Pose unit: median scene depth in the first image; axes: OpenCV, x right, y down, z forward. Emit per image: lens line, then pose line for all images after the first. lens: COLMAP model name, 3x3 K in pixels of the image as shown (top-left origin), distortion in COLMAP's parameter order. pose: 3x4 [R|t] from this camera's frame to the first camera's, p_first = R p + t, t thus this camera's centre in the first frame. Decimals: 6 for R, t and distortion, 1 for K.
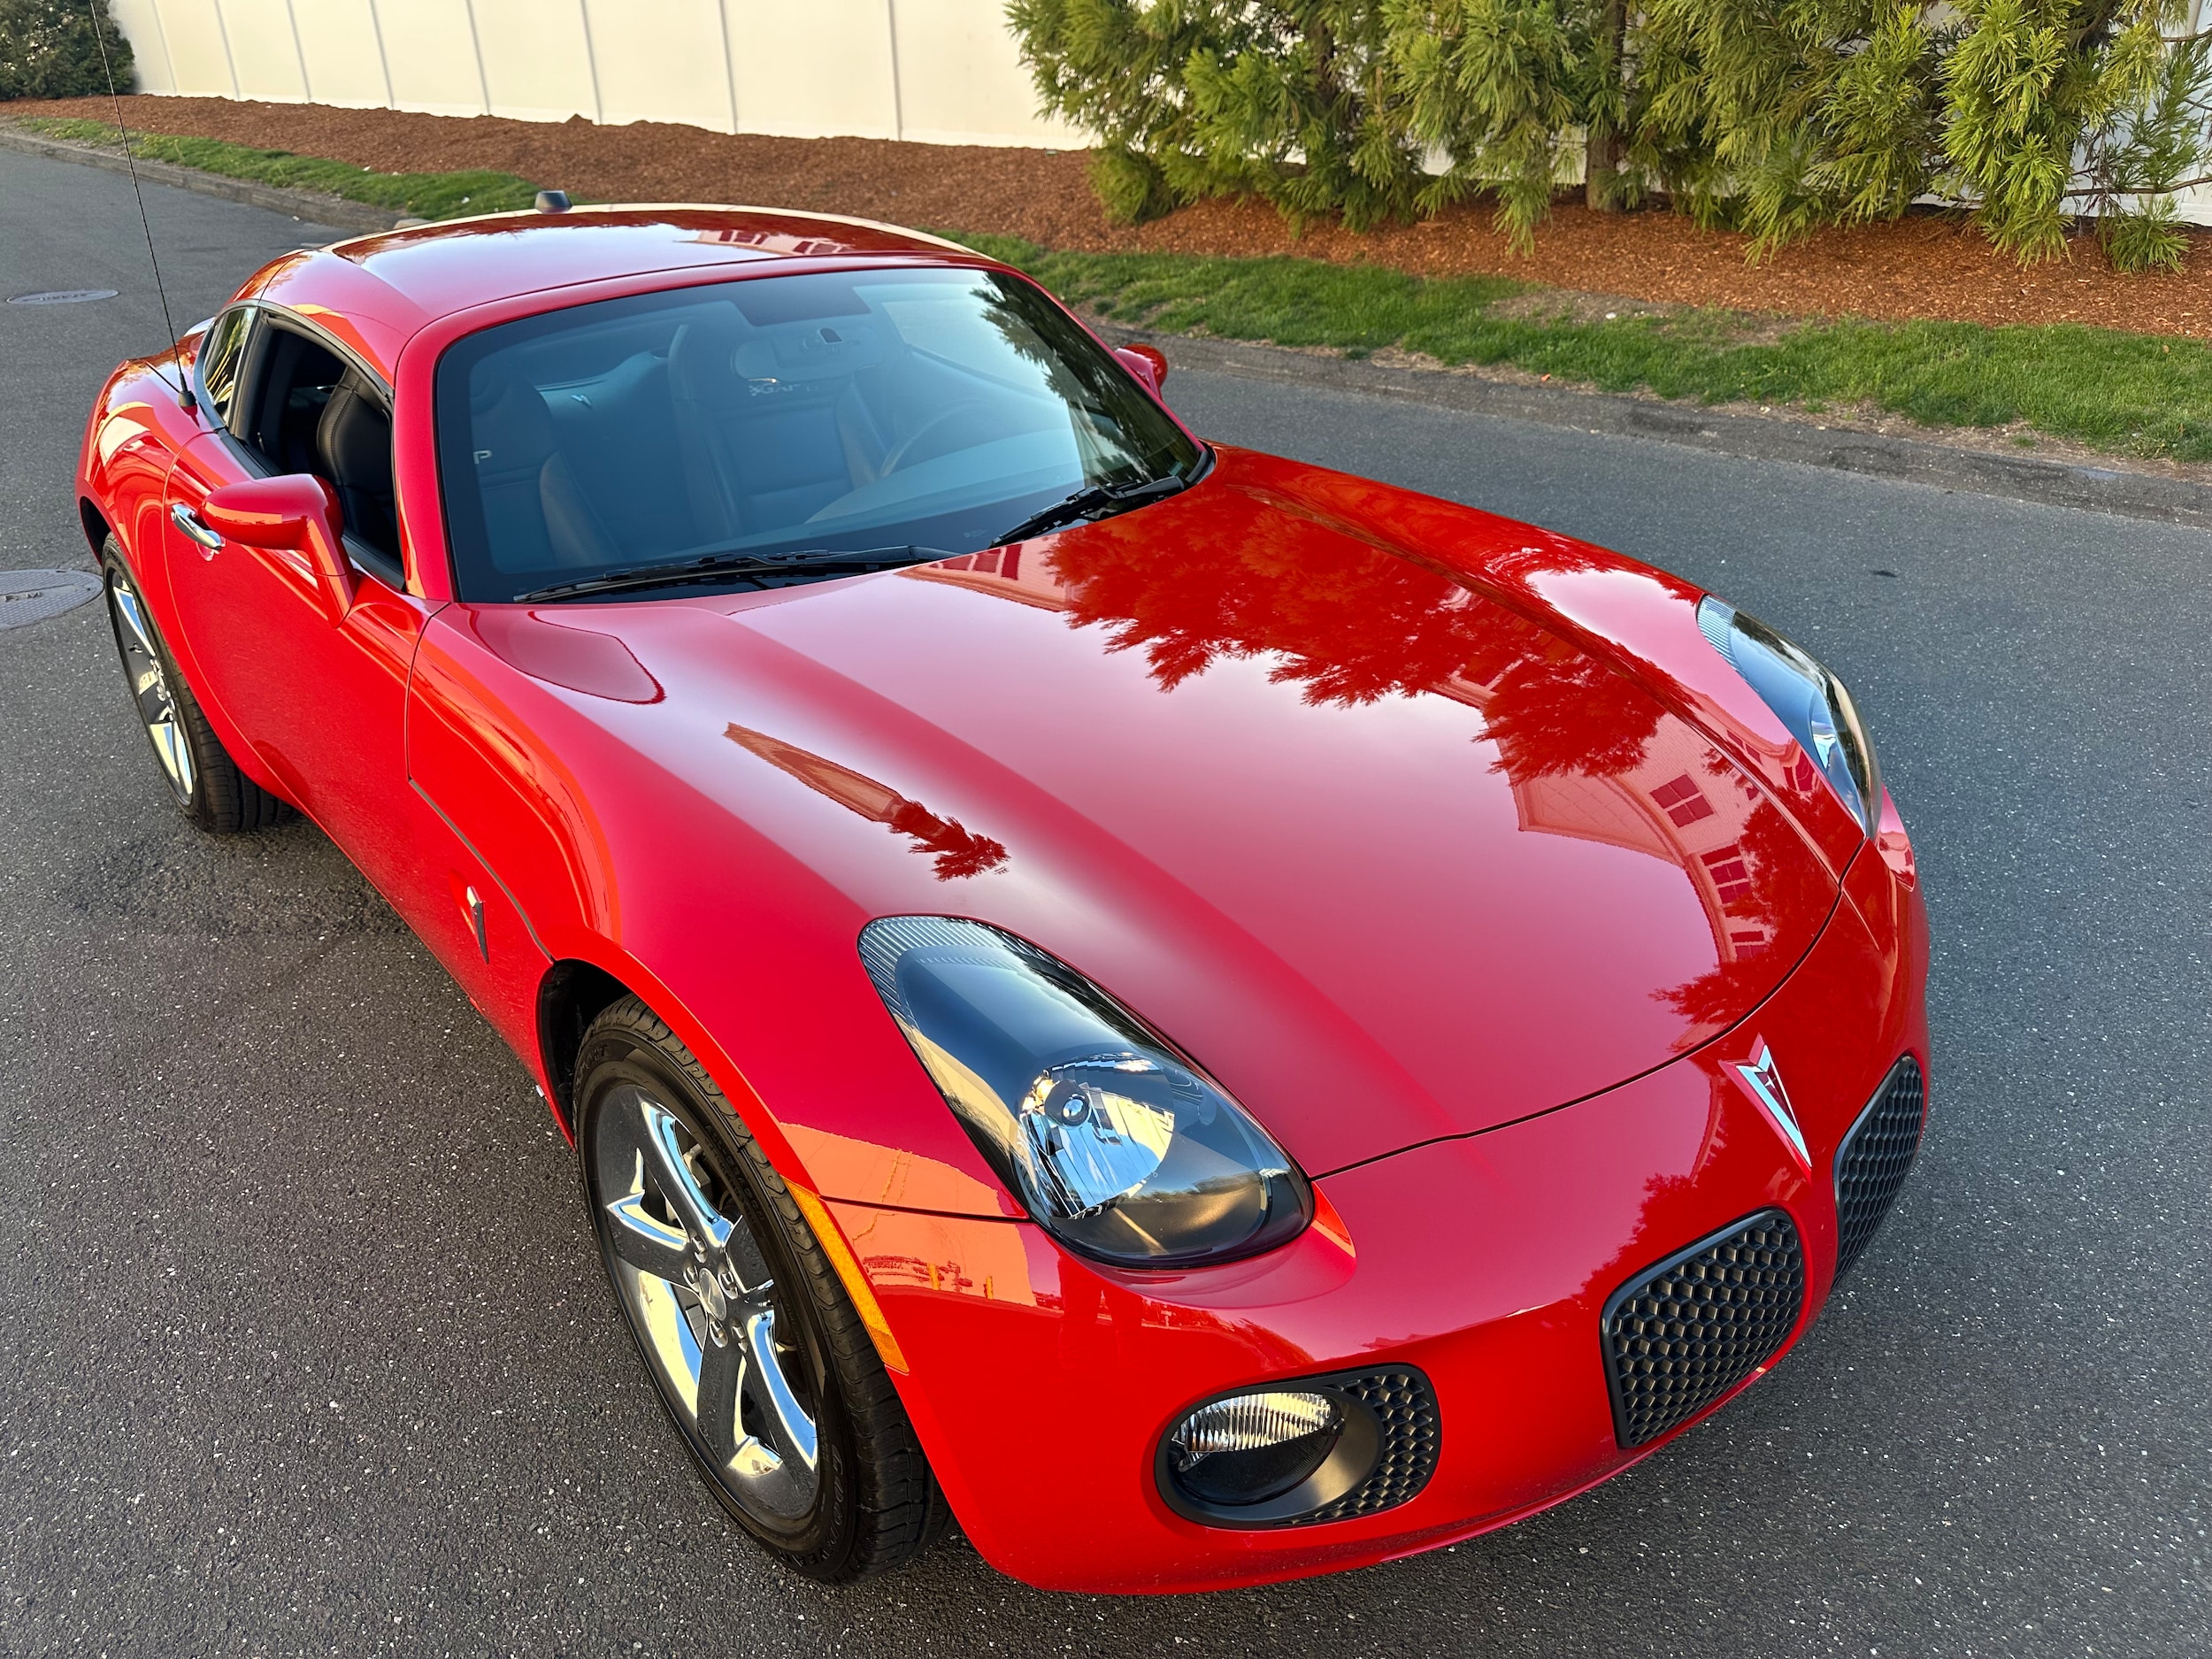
lens RADIAL K [[1586.5, 0, 1106.5], [0, 1586.5, 810.7], [0, 0, 1]] dist [0.012106, -0.021646]
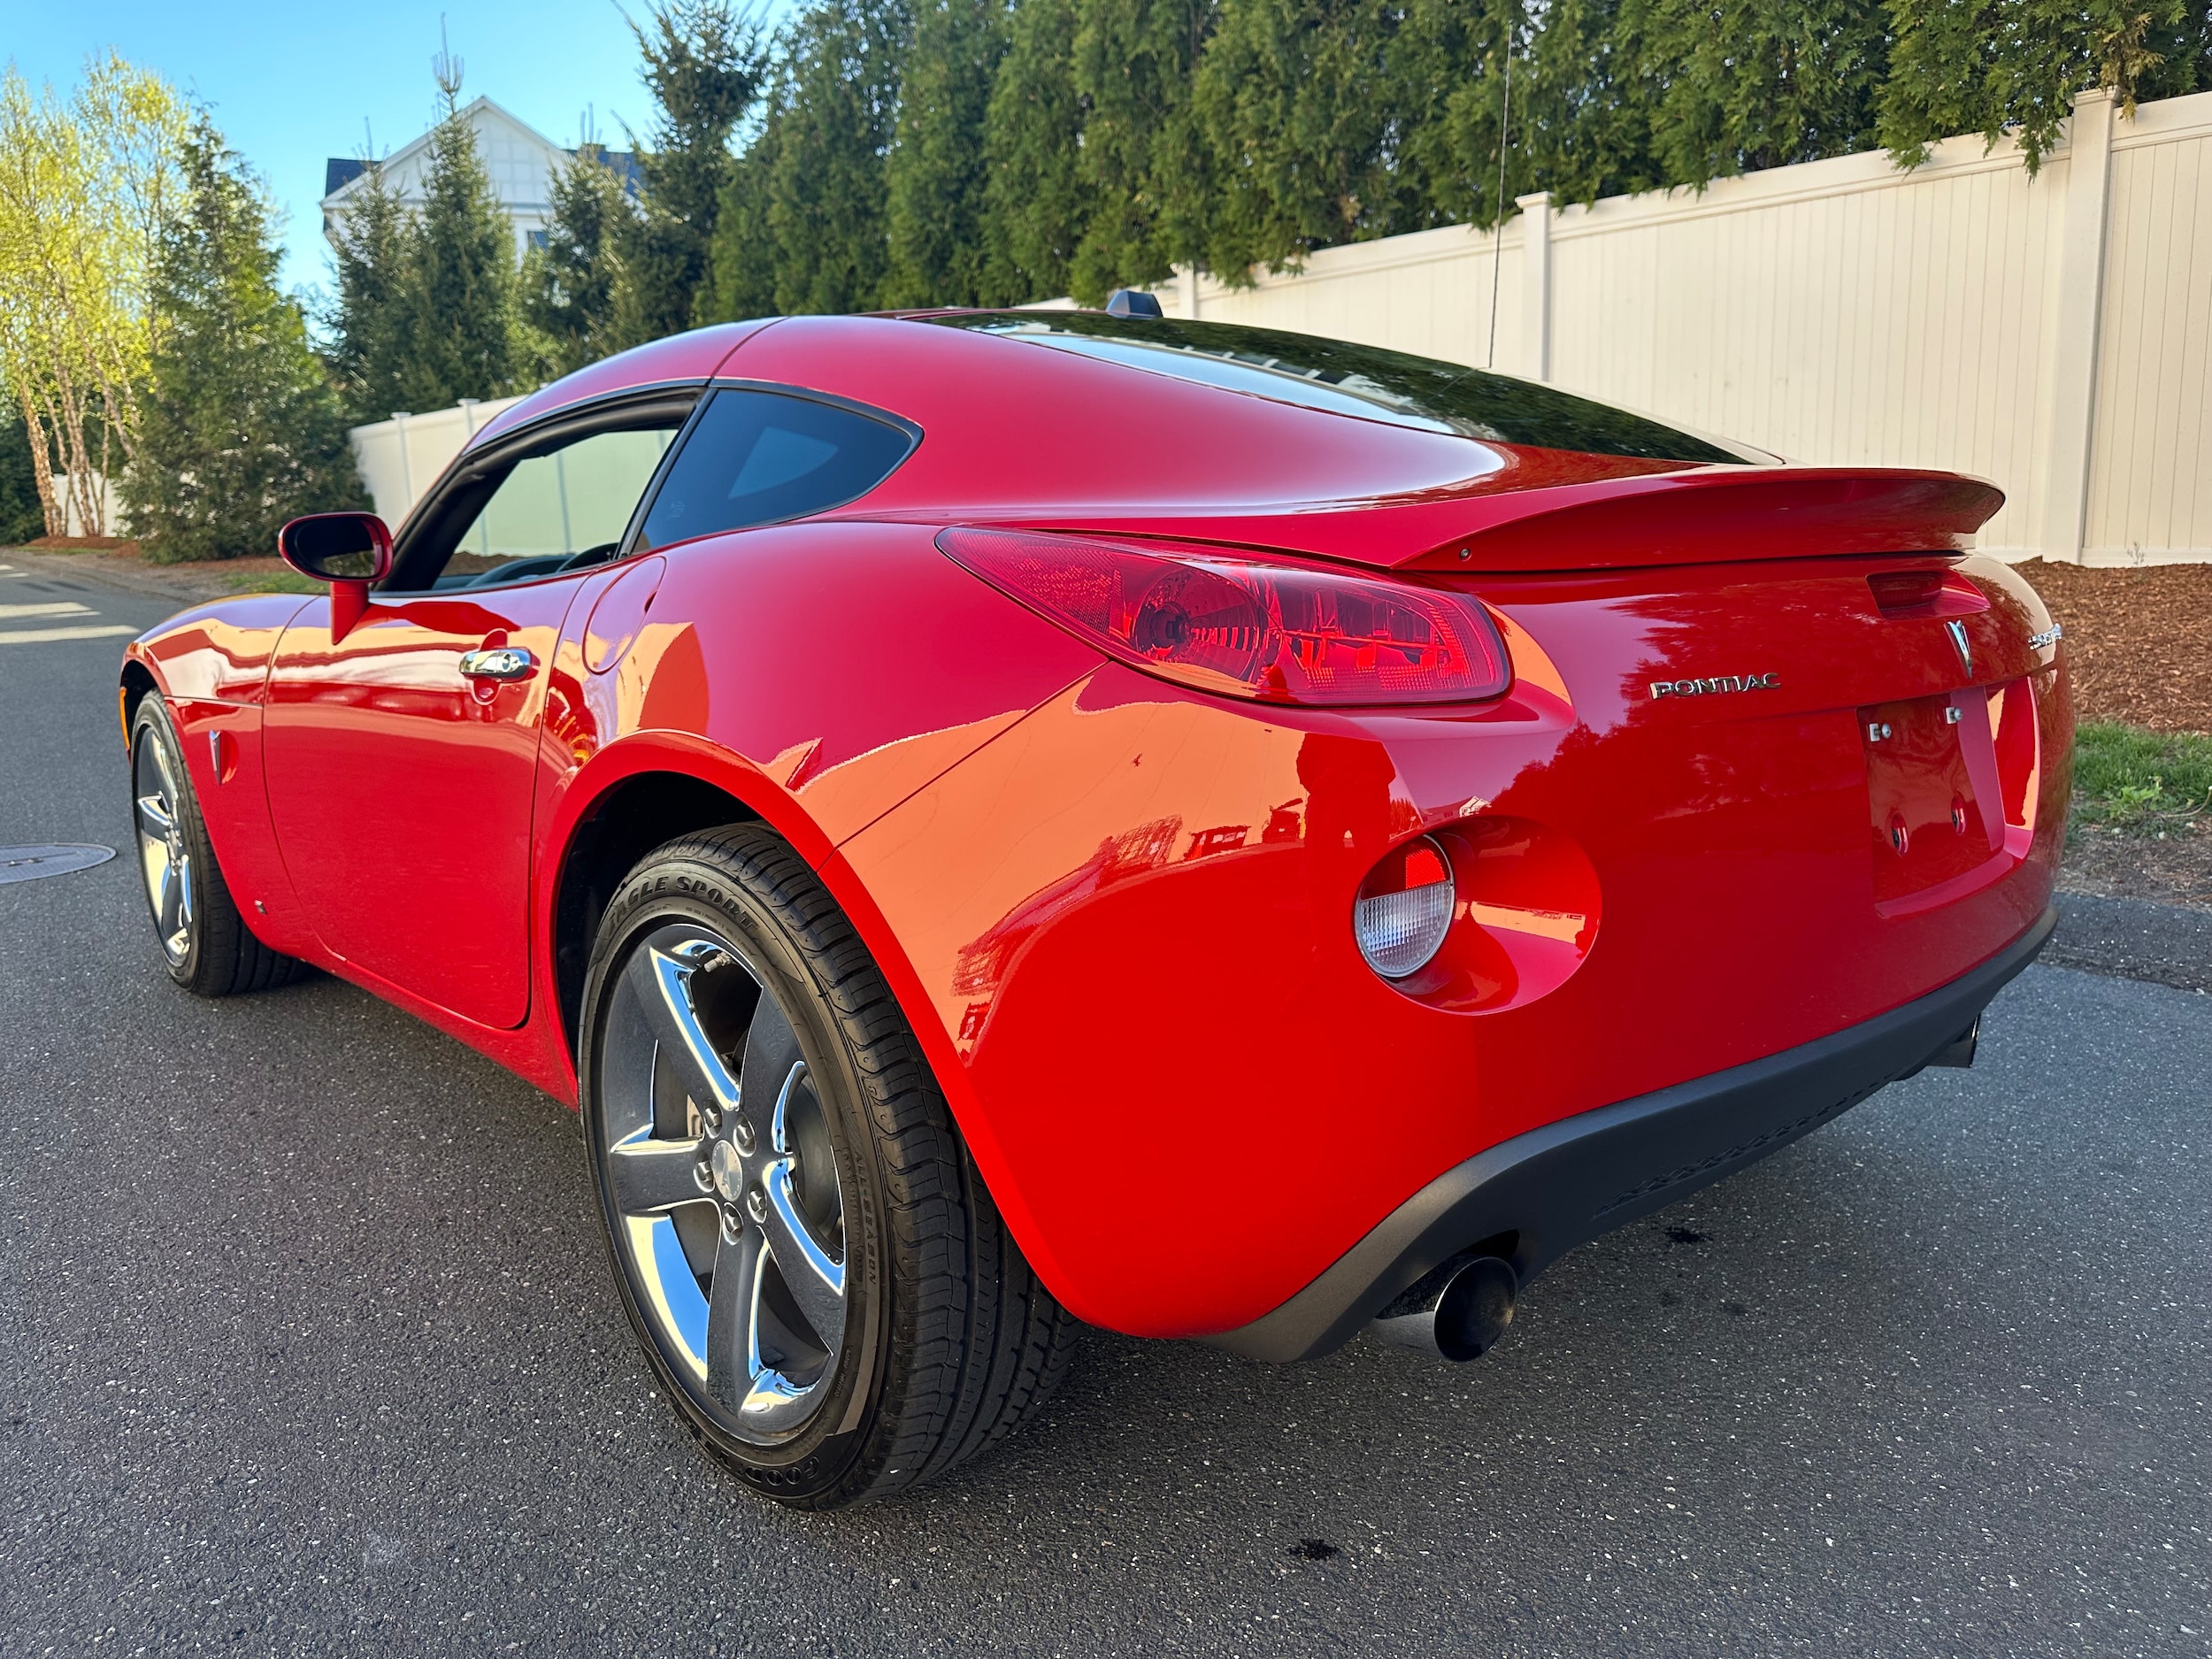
lens RADIAL K [[1586.5, 0, 1098.7], [0, 1586.5, 804.0], [0, 0, 1]] dist [0.012106, -0.021646]
pose [[0.994242, 0.003722, -0.107096, -0.452160], [-0.033441, 0.960263, -0.277087, -0.338343], [0.101809, 0.279073, 0.954858, 0.906489]]
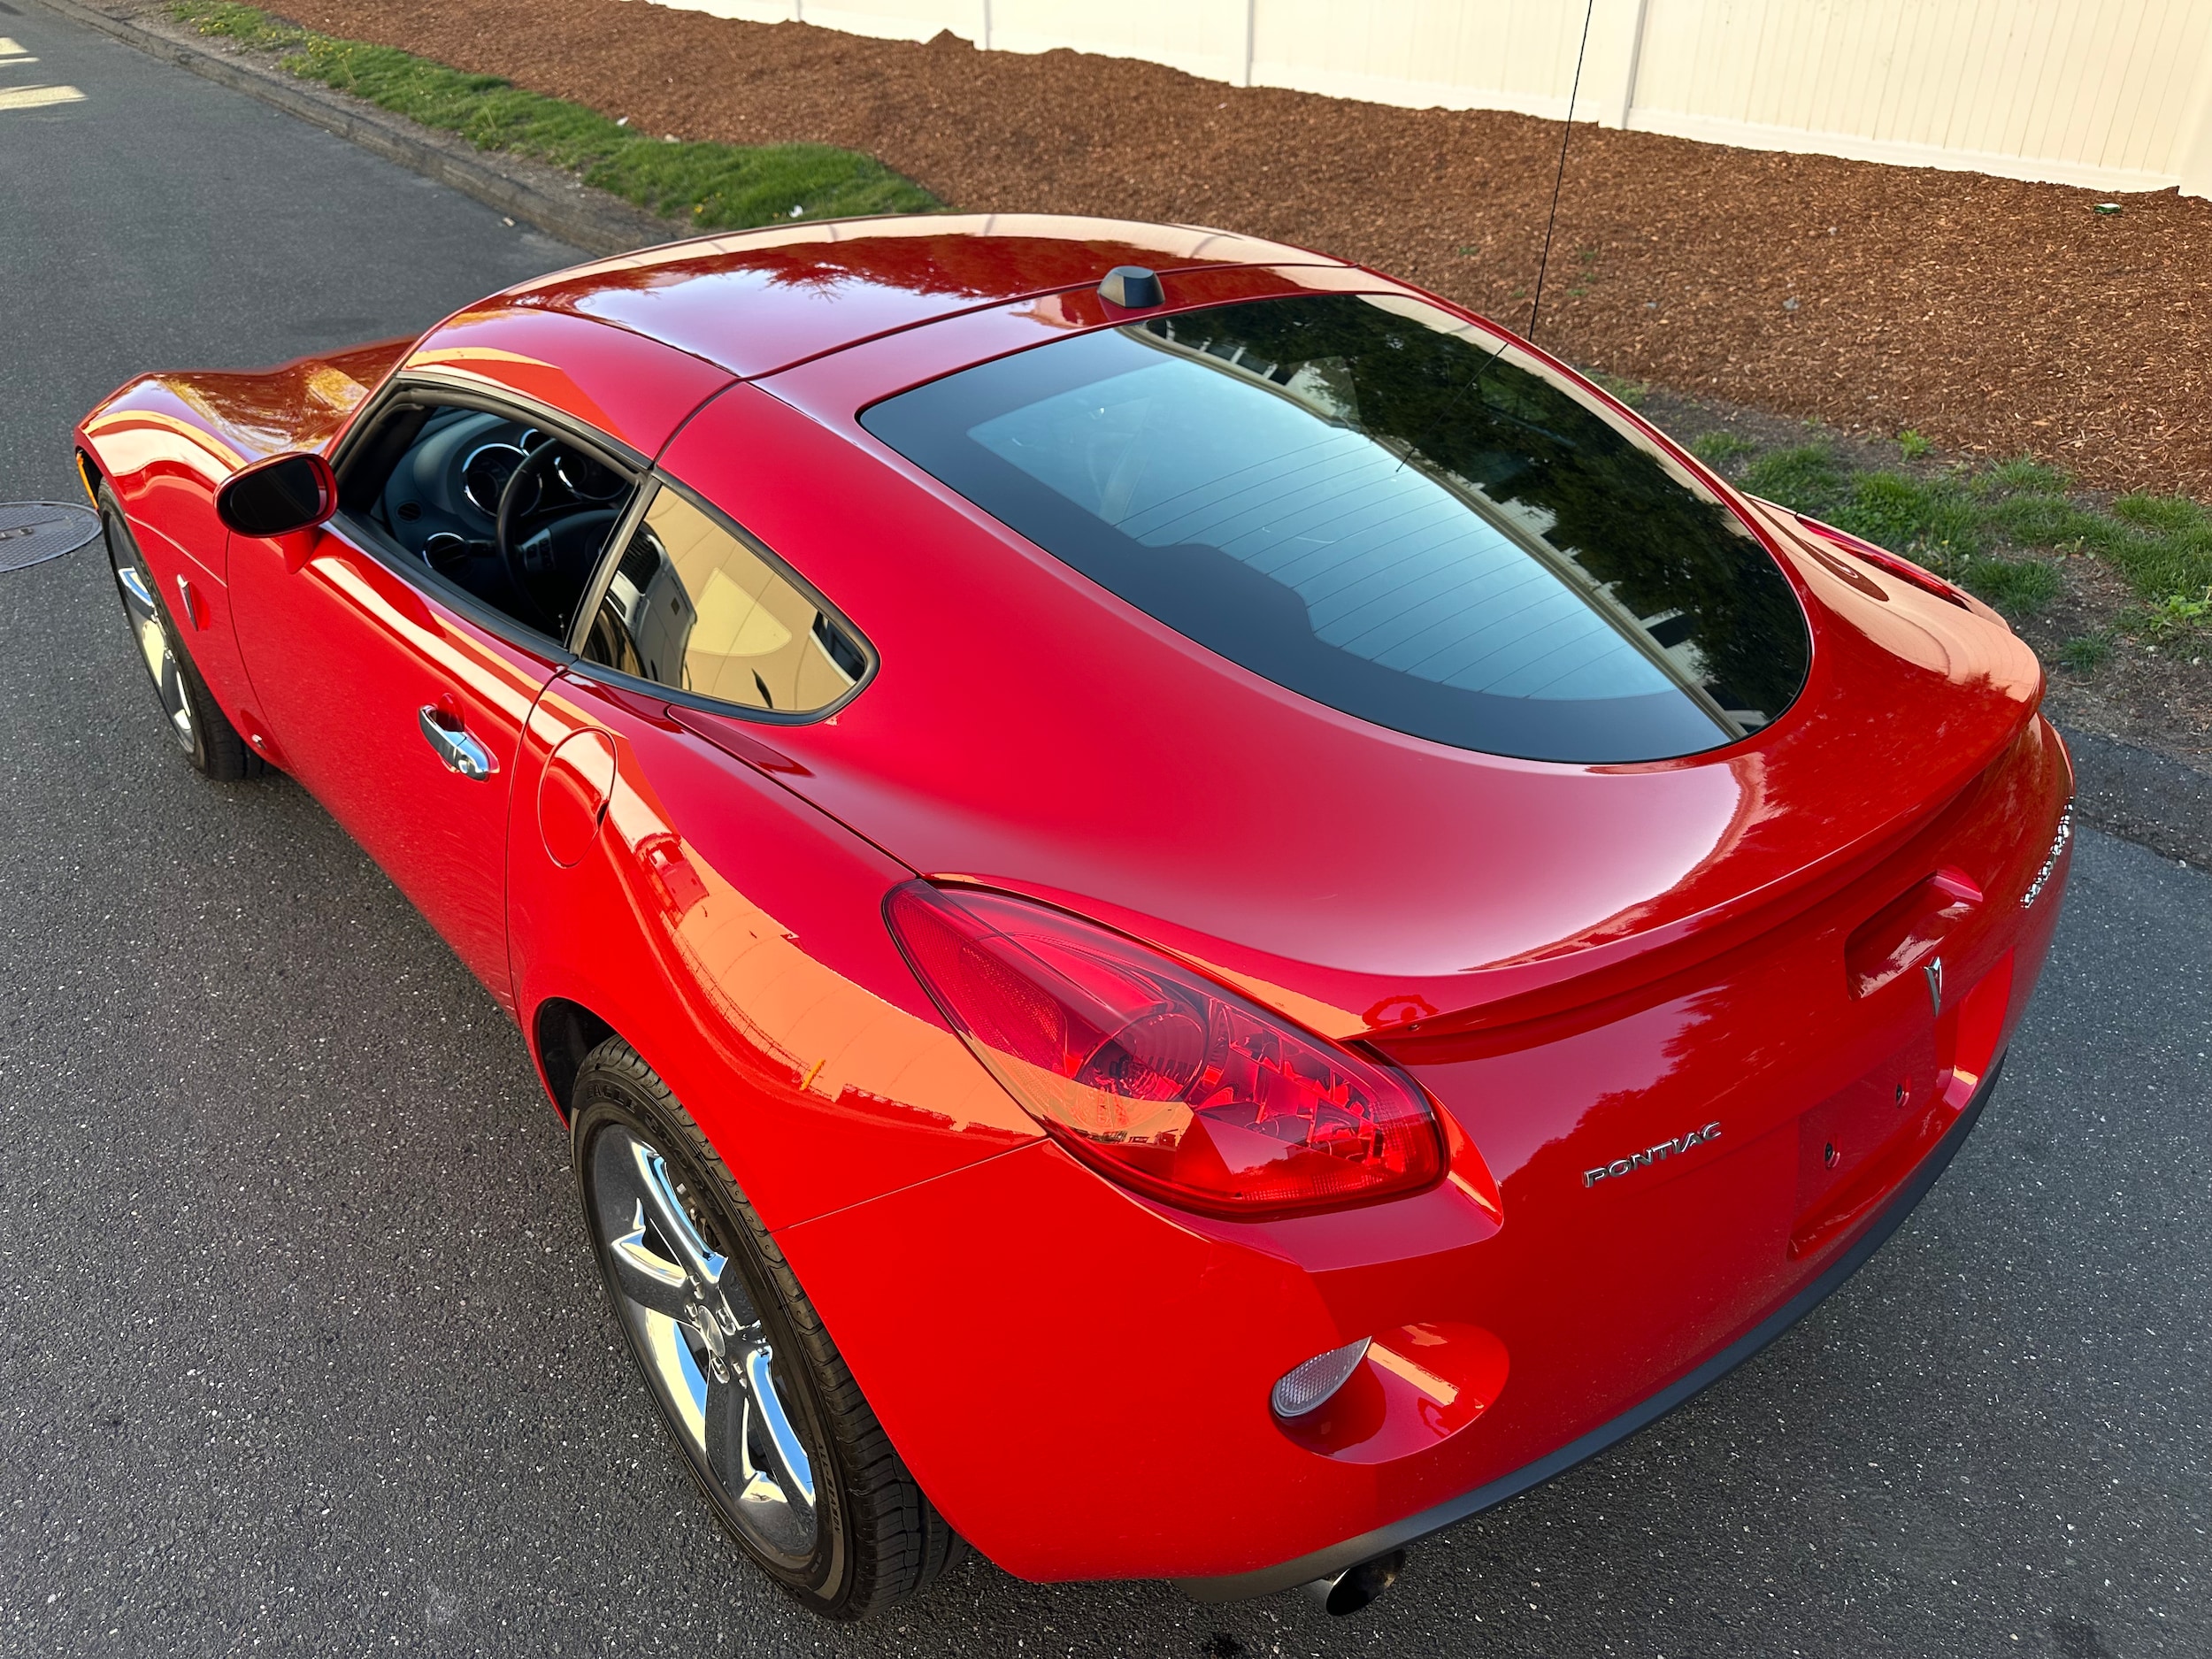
lens RADIAL K [[1586.5, 0, 1092.5], [0, 1586.5, 821.4], [0, 0, 1]] dist [0.012106, -0.021646]
pose [[0.990758, 0.077032, -0.111642, -0.448322], [-0.068181, 0.994376, 0.081042, -0.451257], [0.117257, -0.072682, 0.990438, 0.897818]]
